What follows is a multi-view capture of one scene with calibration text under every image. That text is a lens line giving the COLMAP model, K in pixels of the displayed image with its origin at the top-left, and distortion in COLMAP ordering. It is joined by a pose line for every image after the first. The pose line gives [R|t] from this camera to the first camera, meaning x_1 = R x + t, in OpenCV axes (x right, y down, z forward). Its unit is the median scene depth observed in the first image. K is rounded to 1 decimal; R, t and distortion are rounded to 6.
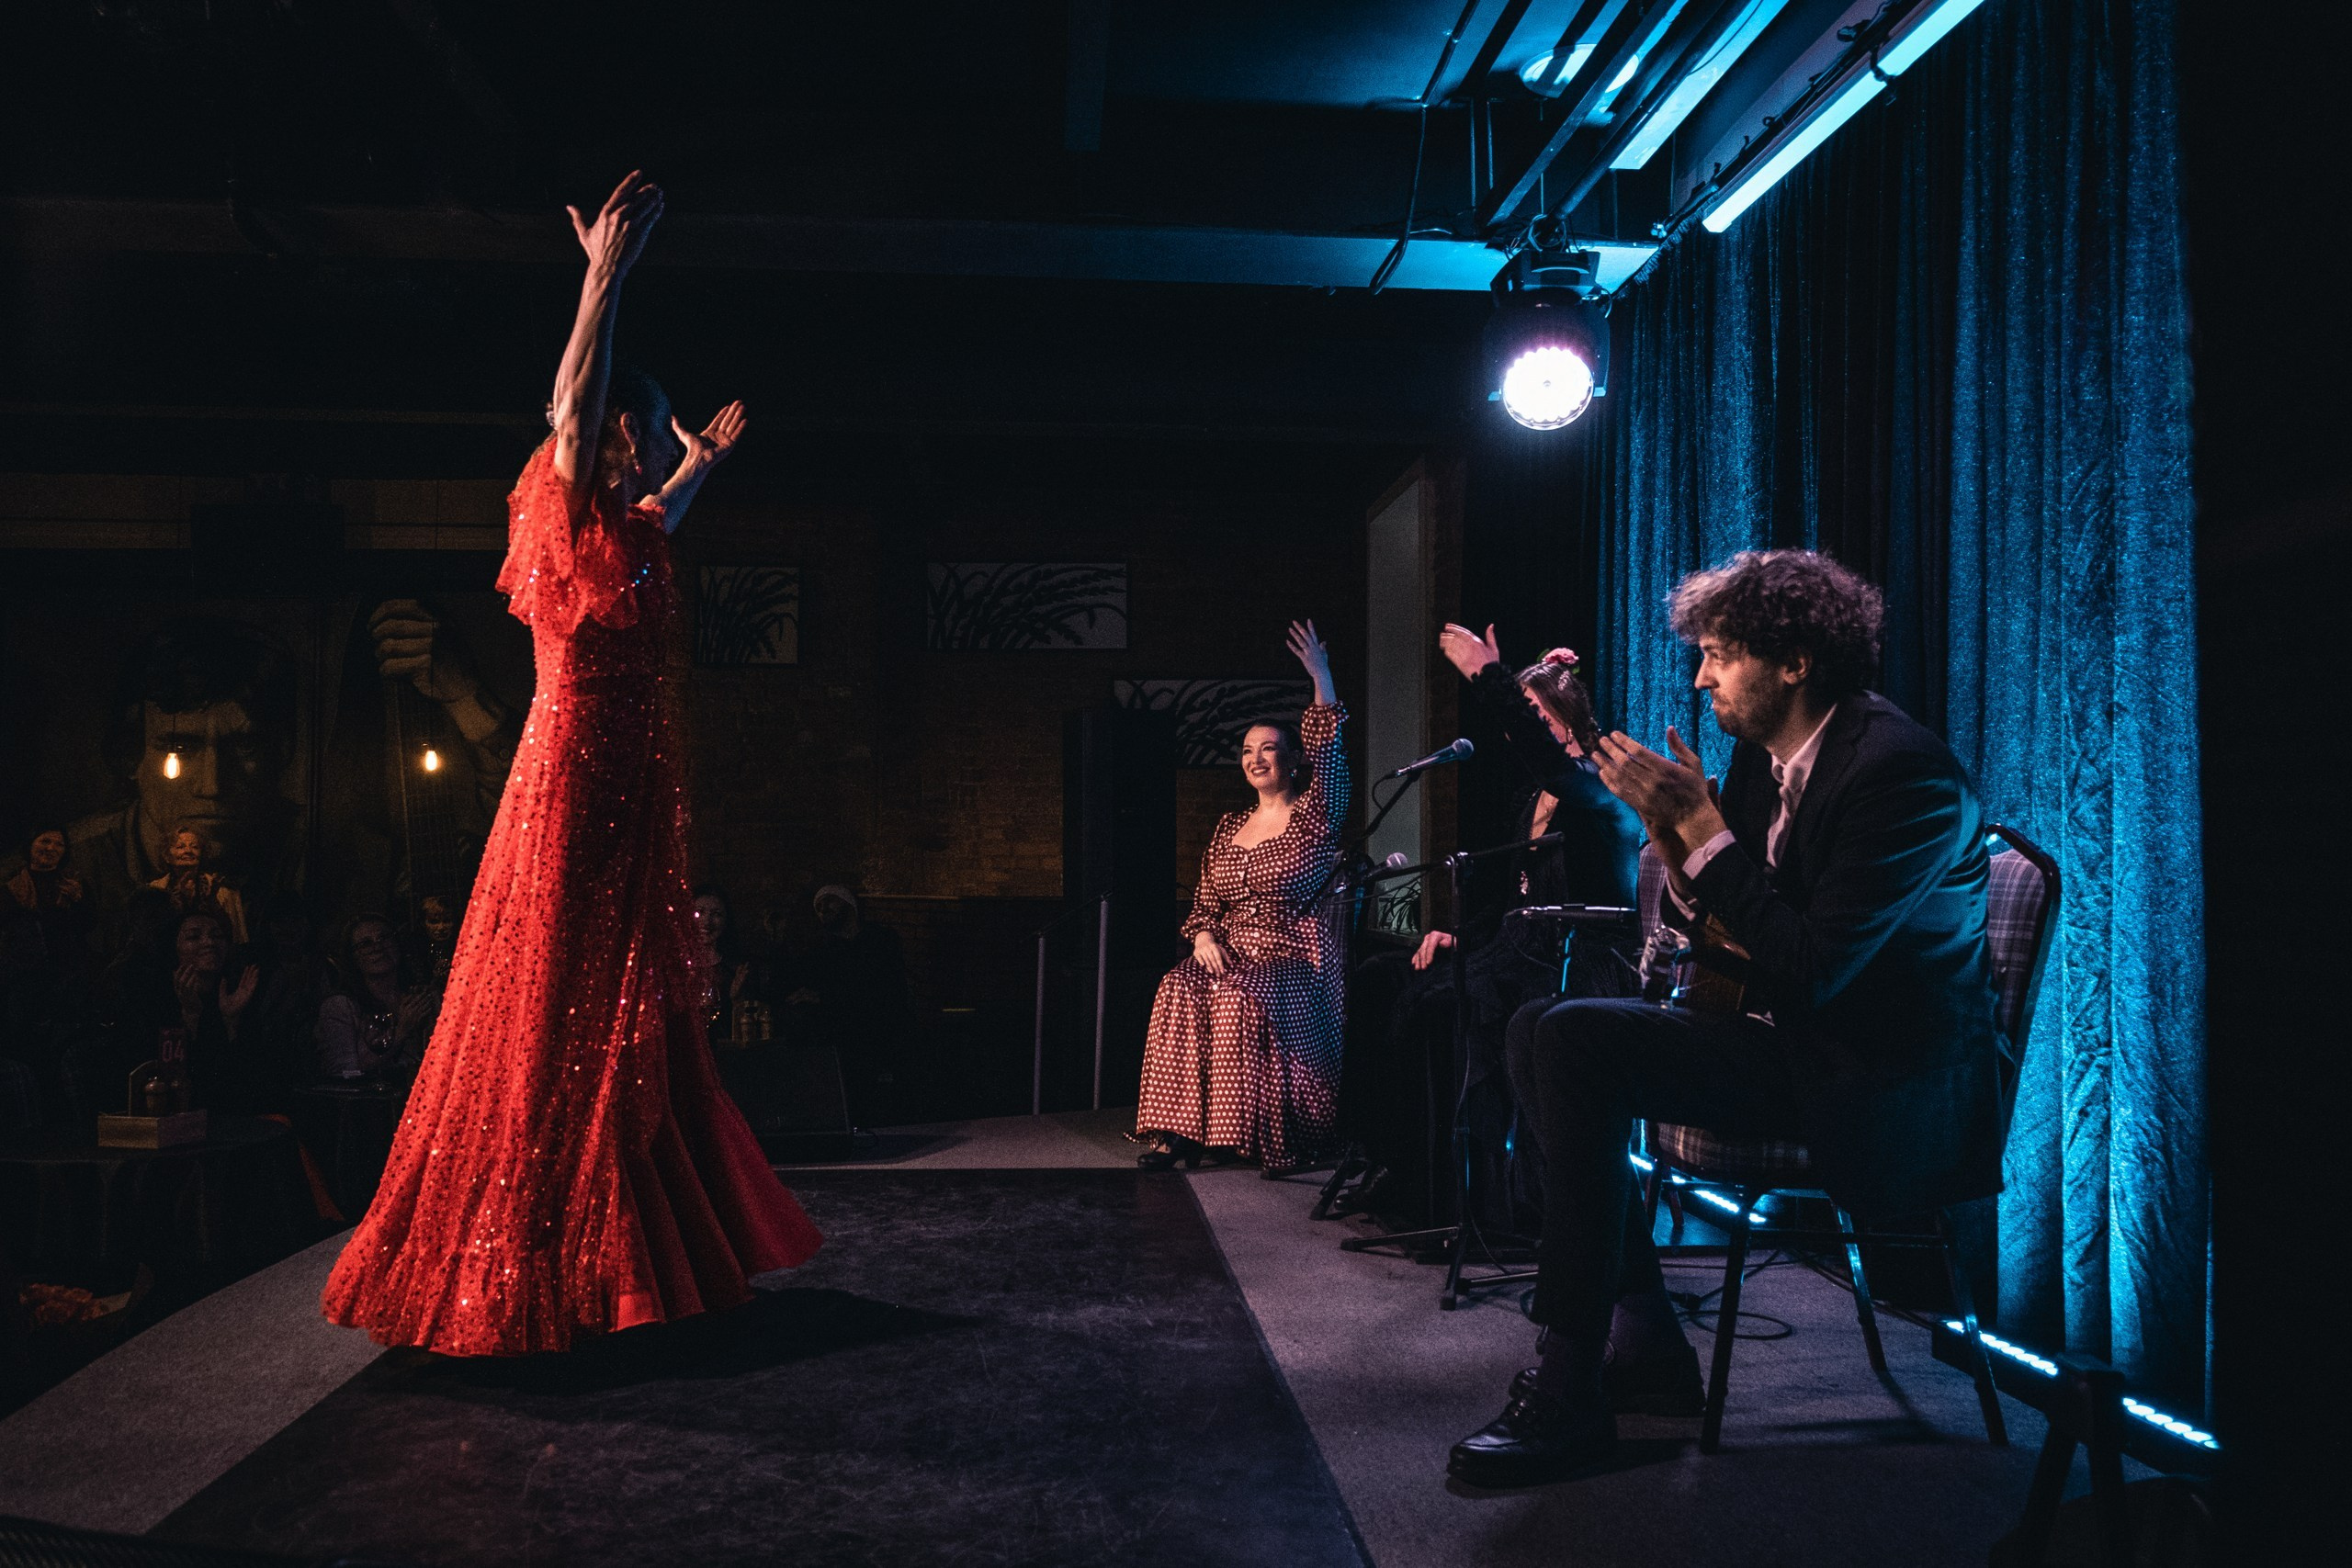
lens RADIAL K [[1813.5, 0, 1175.8], [0, 1813.5, 792.4], [0, 0, 1]] dist [-0.019032, -0.001911]
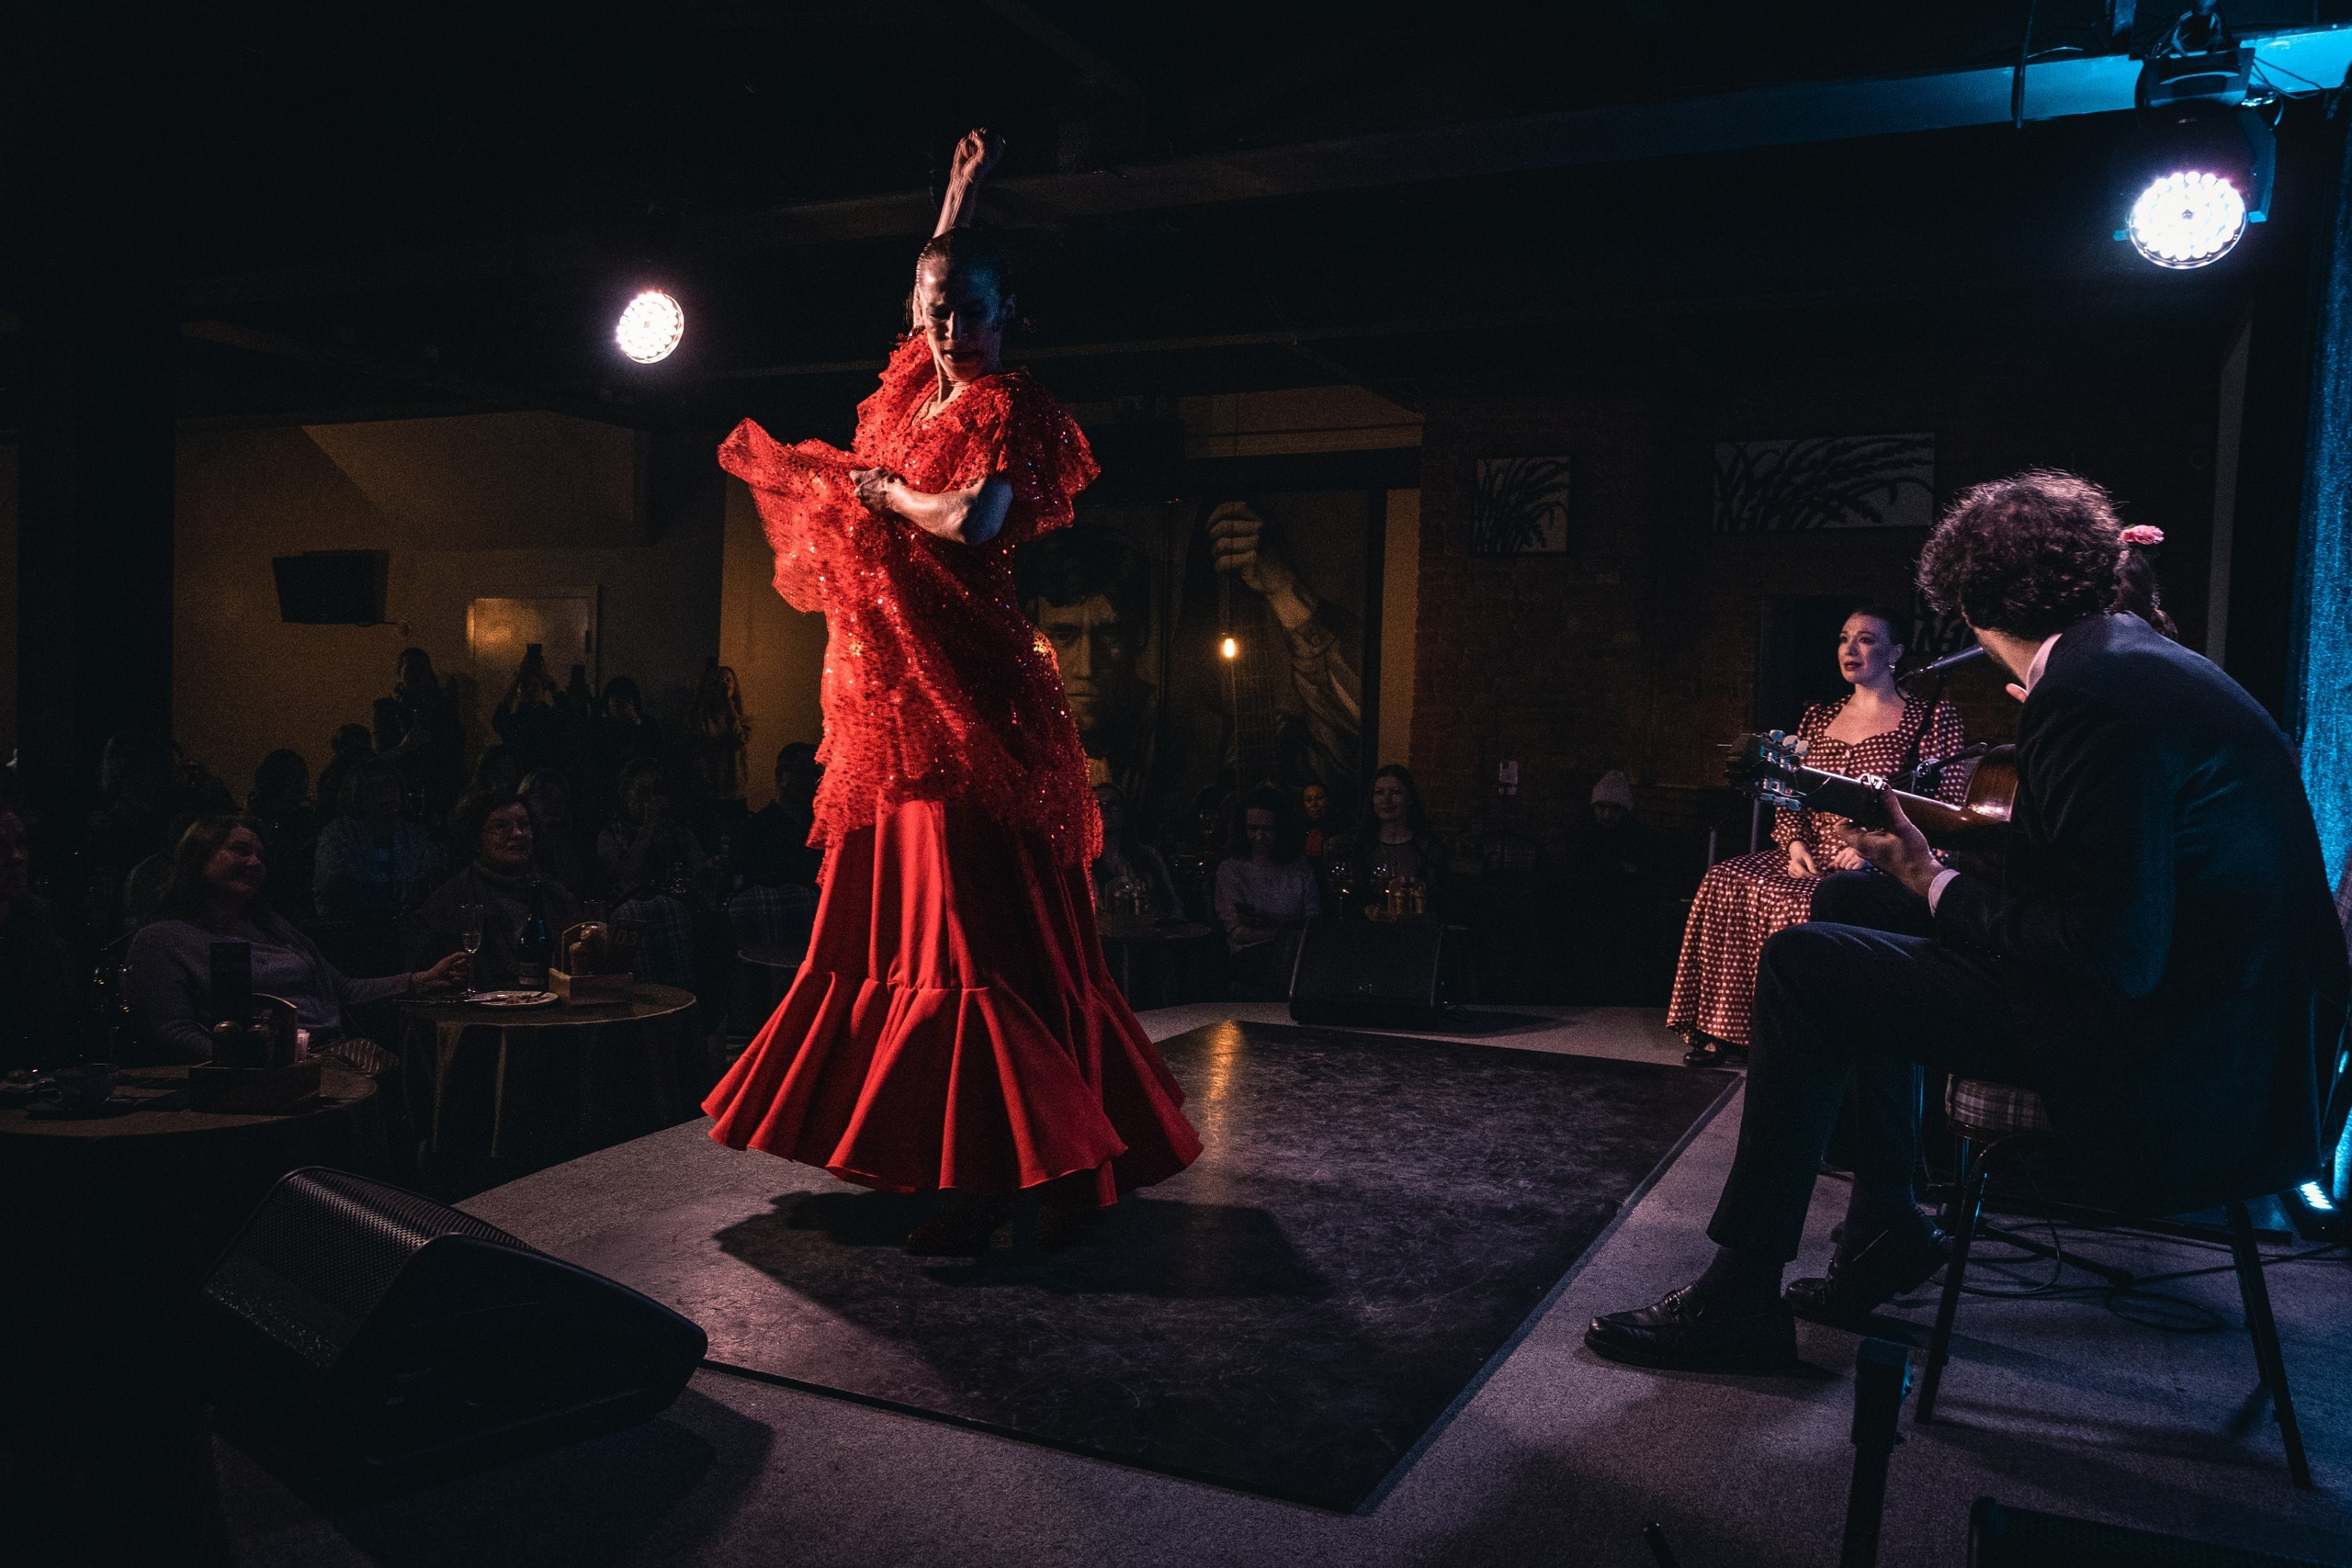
lens RADIAL K [[1813.5, 0, 1188.5], [0, 1813.5, 776.6], [0, 0, 1]] dist [-0.019032, -0.001911]
pose [[0.867203, 0.034748, -0.496741, 0.116313], [-0.005953, 0.998215, 0.059433, -0.004247], [0.497920, -0.048583, 0.865861, 0.009398]]
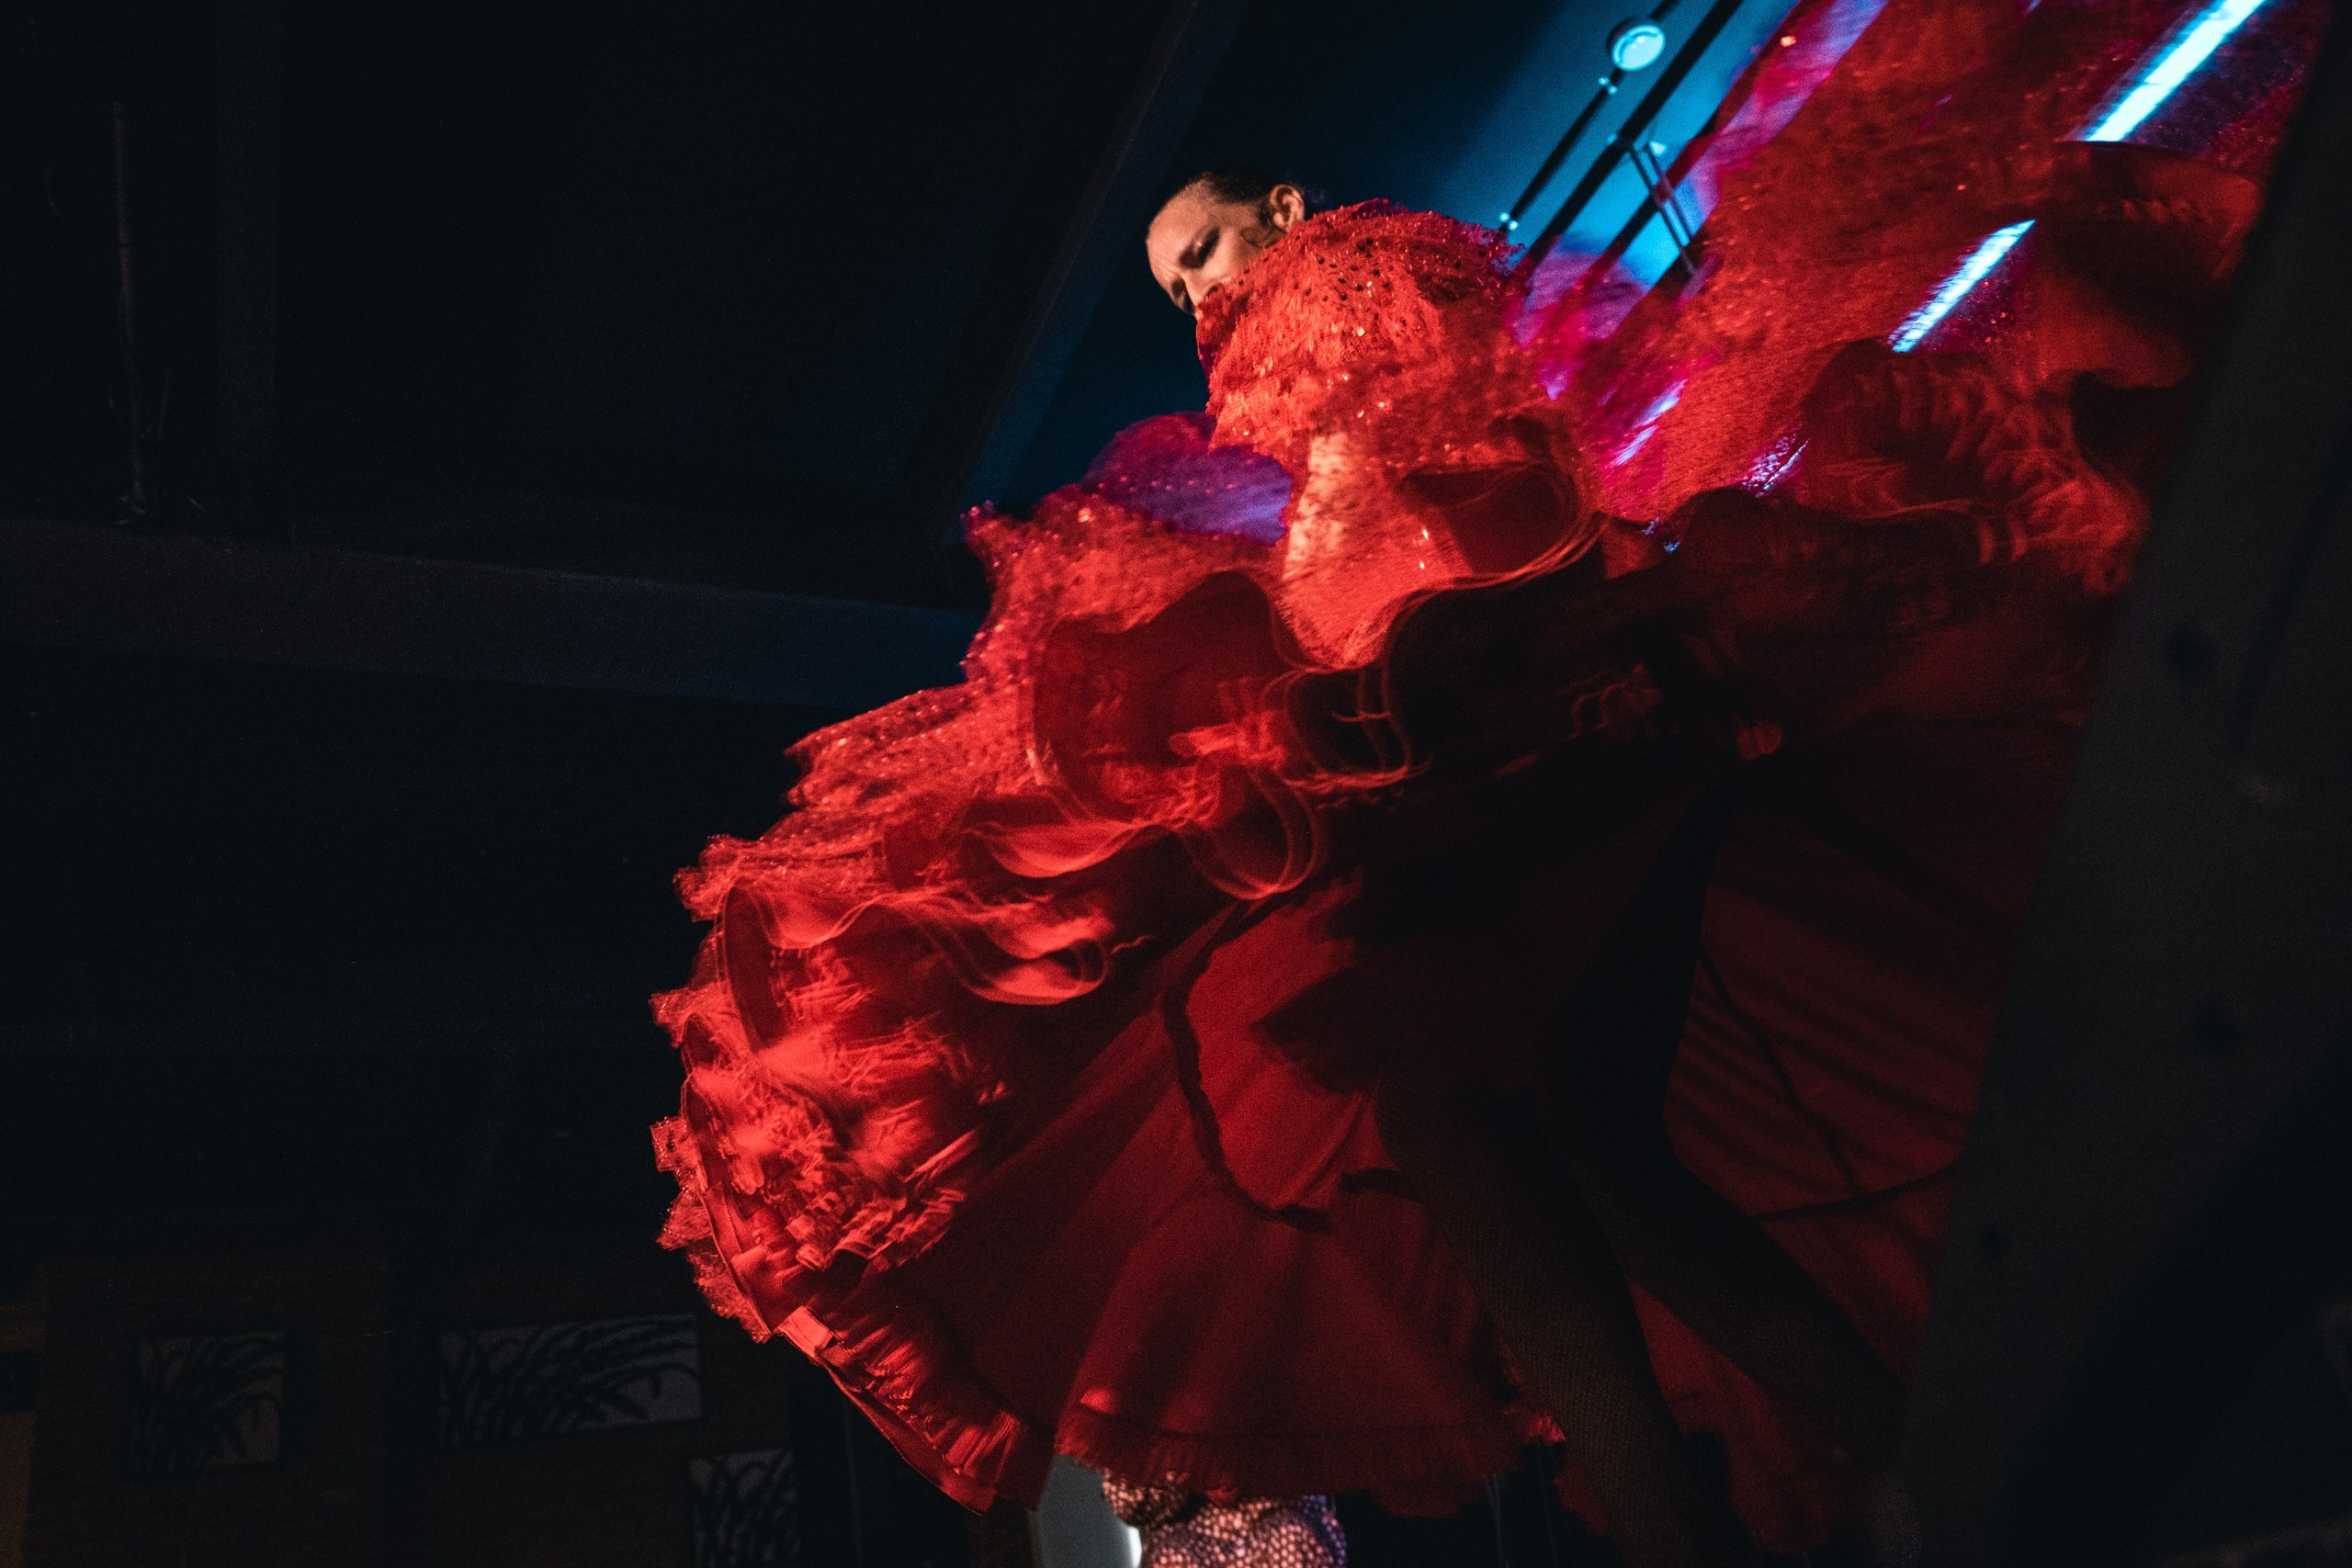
lens RADIAL K [[1813.5, 0, 1192.3], [0, 1813.5, 803.6], [0, 0, 1]] dist [-0.019032, -0.001911]
pose [[0.925003, 0.004501, 0.379934, -0.145371], [0.179334, 0.876376, -0.446996, 0.087348], [-0.334977, 0.481607, 0.809842, 0.159992]]
